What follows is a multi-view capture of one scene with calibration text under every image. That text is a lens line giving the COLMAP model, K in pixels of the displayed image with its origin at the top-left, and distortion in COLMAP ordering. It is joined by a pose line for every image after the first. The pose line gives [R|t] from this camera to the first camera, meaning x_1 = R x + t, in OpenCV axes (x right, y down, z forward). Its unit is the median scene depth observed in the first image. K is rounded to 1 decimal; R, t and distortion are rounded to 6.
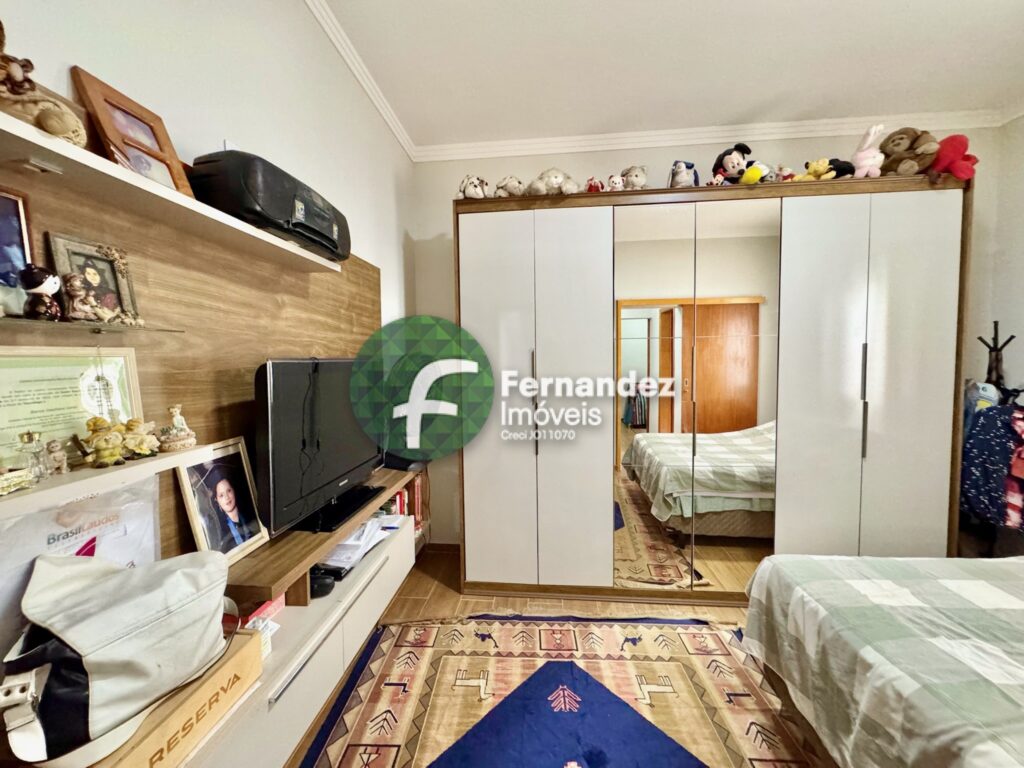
lens RADIAL K [[410.8, 0, 509.3], [0, 410.8, 382.4], [0, 0, 1]] dist [0.001899, -0.000009]
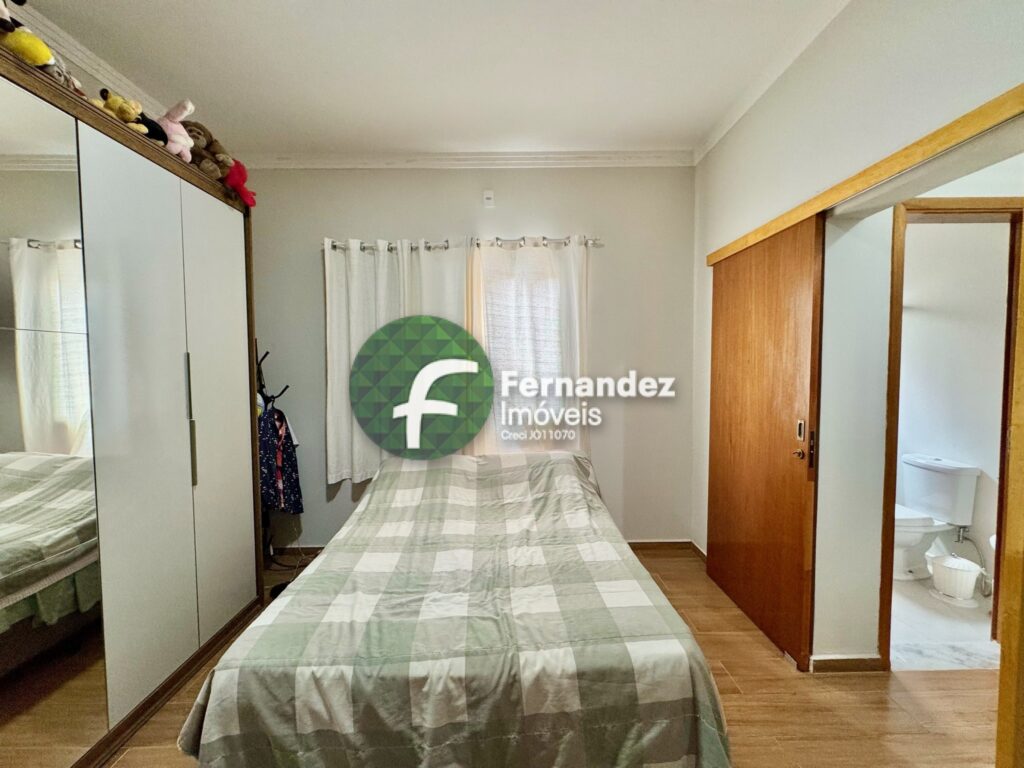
lens RADIAL K [[410.8, 0, 509.3], [0, 410.8, 384.0], [0, 0, 1]] dist [0.001899, -0.000009]
pose [[-0.096421, -0.034298, 0.994750, -0.054095], [0.062248, 0.997242, 0.040417, -0.024653], [-0.993392, 0.065818, -0.094020, 0.437157]]
